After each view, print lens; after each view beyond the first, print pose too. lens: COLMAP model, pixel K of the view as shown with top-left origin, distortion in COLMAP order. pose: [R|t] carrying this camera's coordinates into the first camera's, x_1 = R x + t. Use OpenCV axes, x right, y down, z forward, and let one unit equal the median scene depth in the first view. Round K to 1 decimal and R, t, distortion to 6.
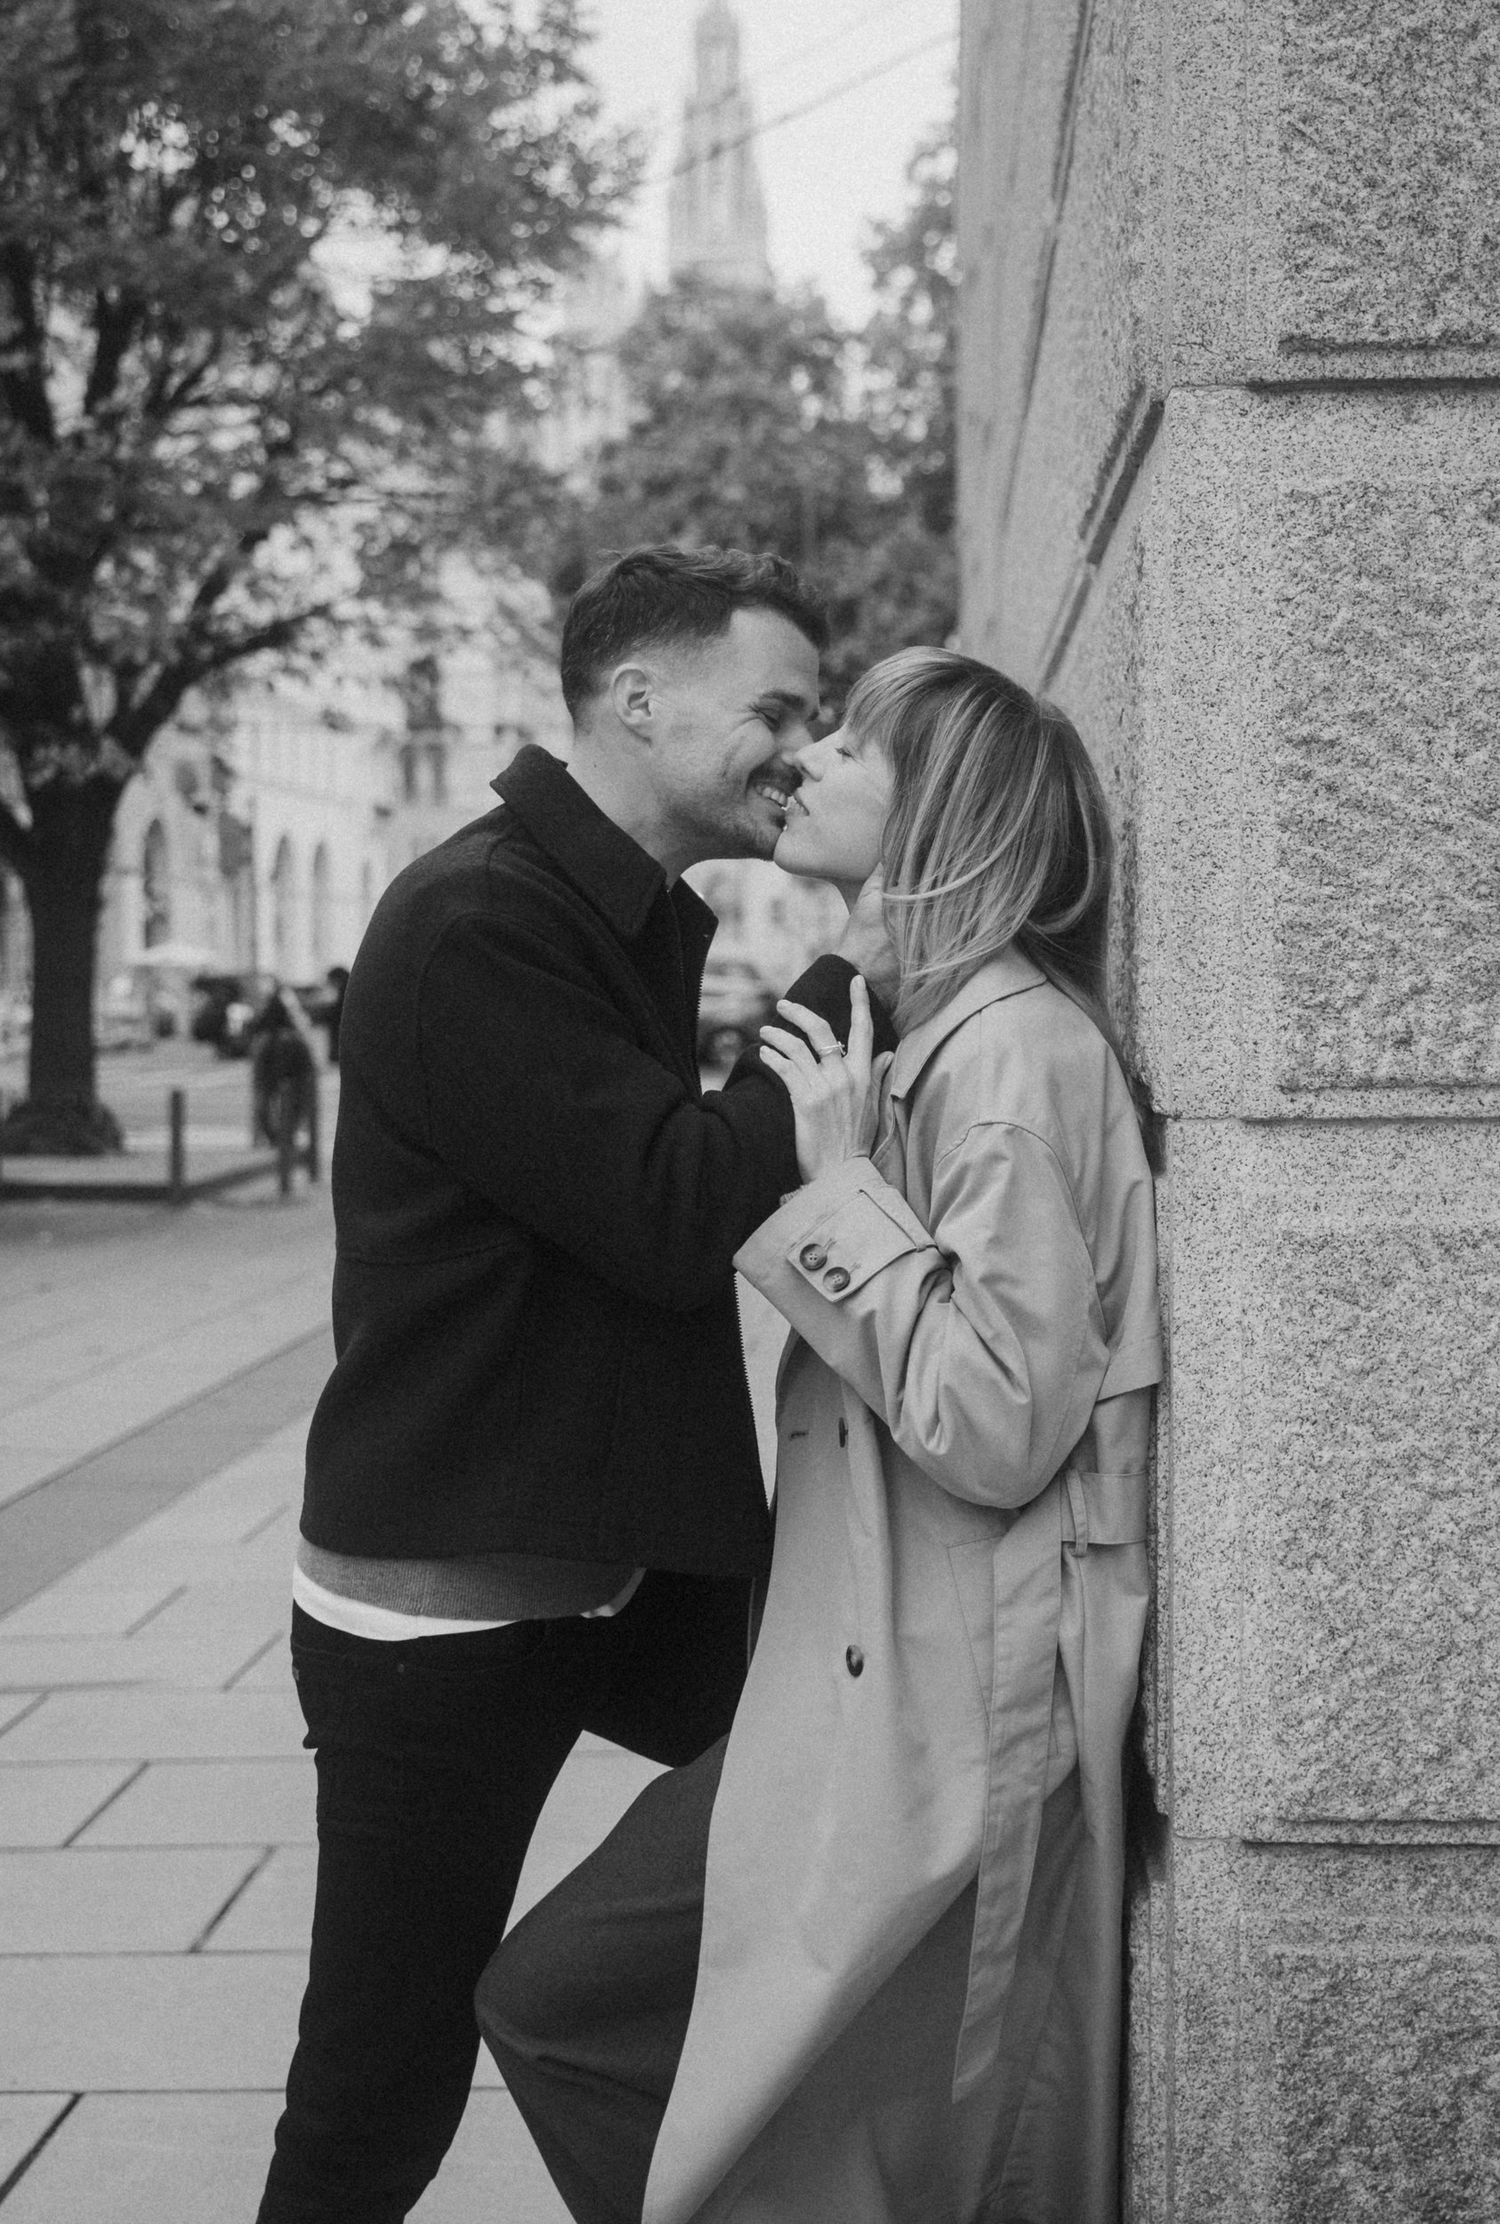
lens RADIAL K [[2554.0, 0, 843.9], [0, 2554.0, 1060.2], [0, 0, 1]] dist [-0.005247, 0.011270]
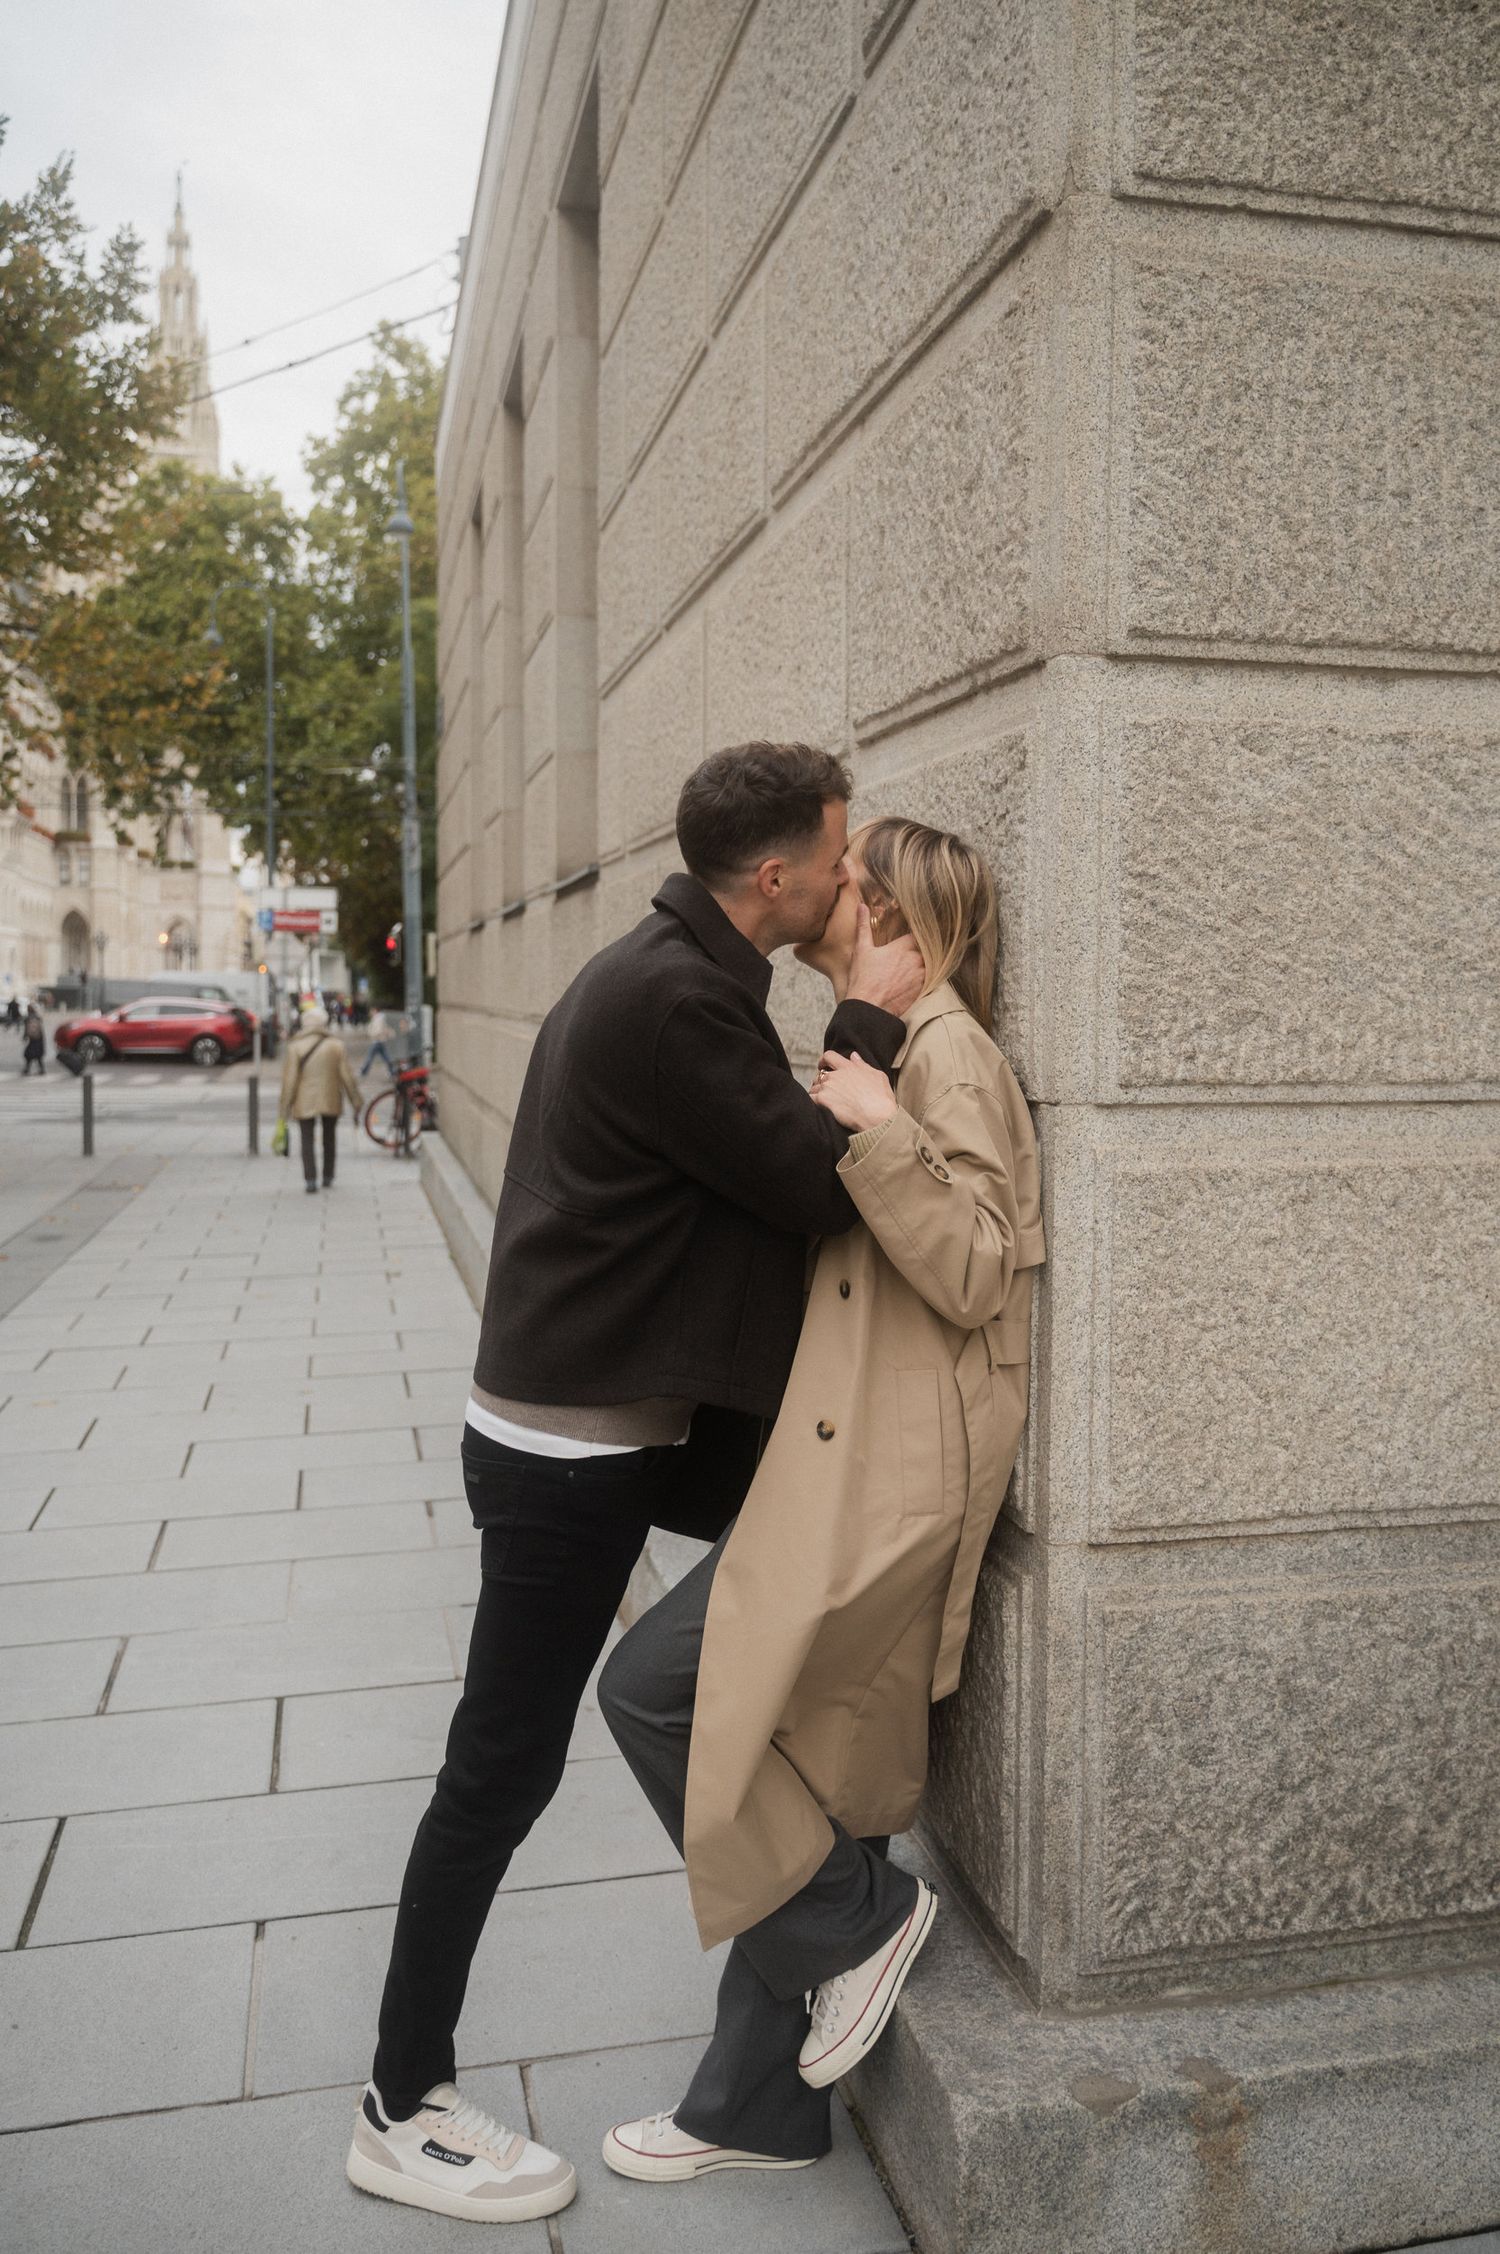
lens RADIAL K [[1829.6, 0, 769.7], [0, 1829.6, 1088.9], [0, 0, 1]] dist [0.005413, -0.012163]
pose [[0.964995, -0.000415, 0.262268, -0.355048], [-0.003518, 0.999888, 0.014524, -0.003203], [-0.262245, -0.014938, 0.964886, -0.077552]]
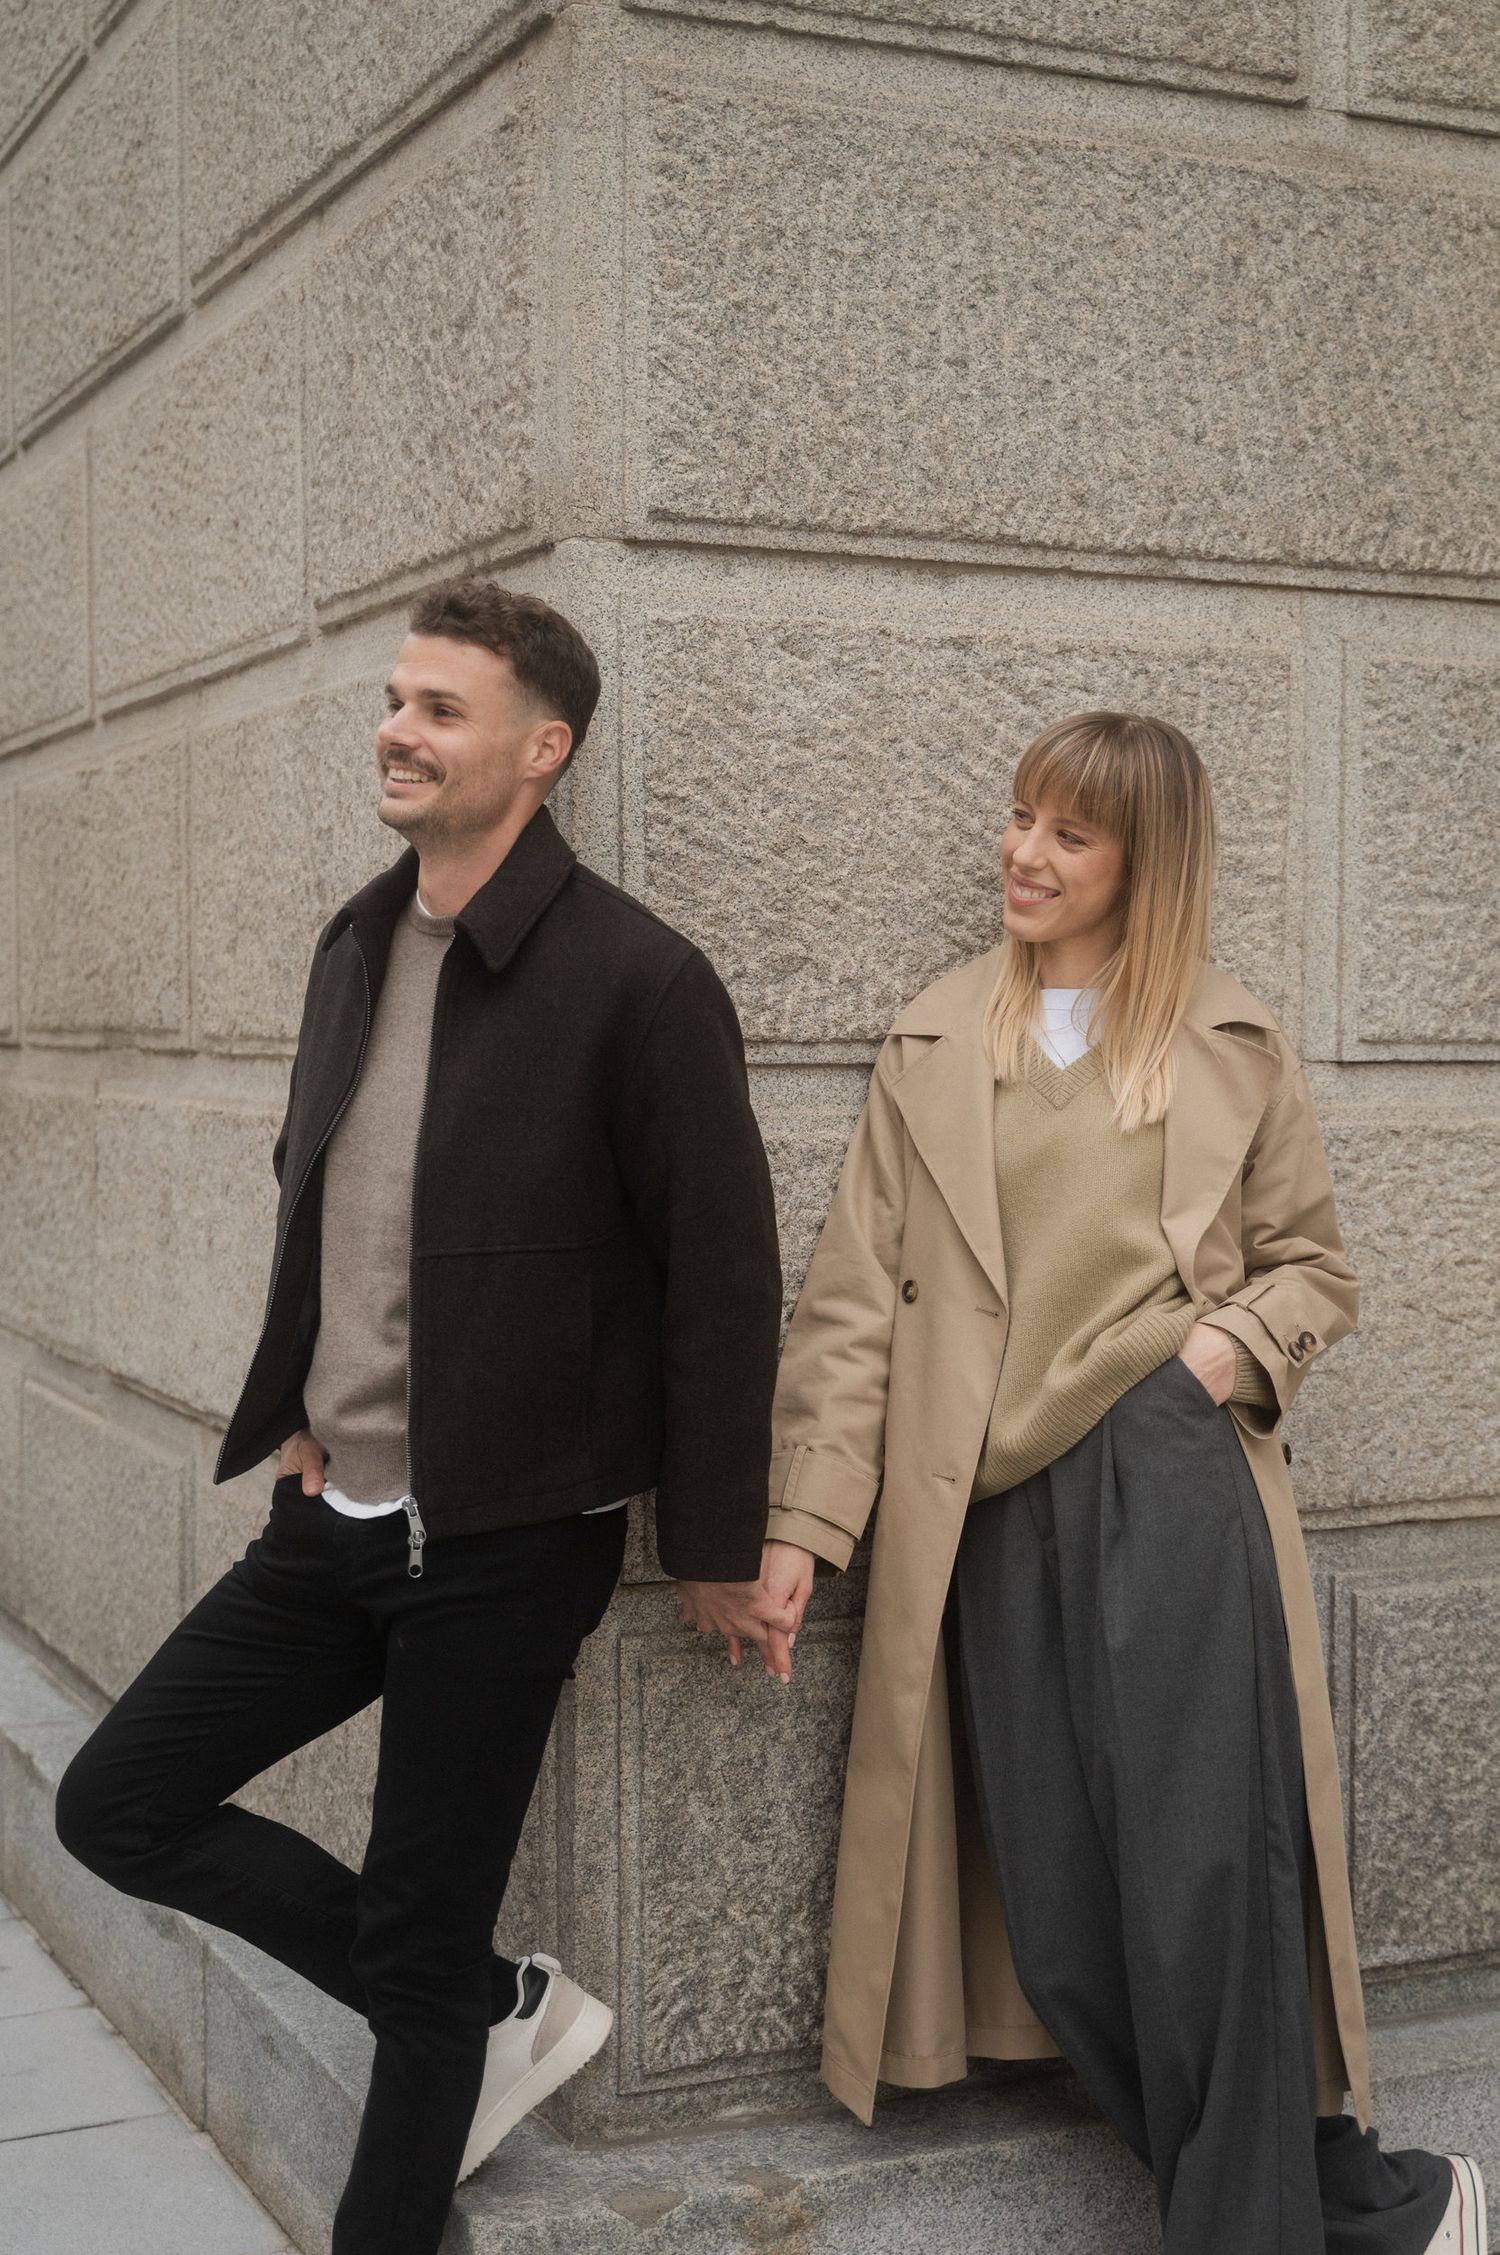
lens RADIAL K [[3075.8, 0, 757.6], [0, 3075.8, 1186.9], [0, 0, 1]] dist [0.008538, -0.048584]
pose [[0.893104, -0.015902, 0.449568, -0.537191], [0.009252, 0.999813, 0.016986, 0.061780], [-0.449754, -0.011011, 0.893085, -0.540020]]
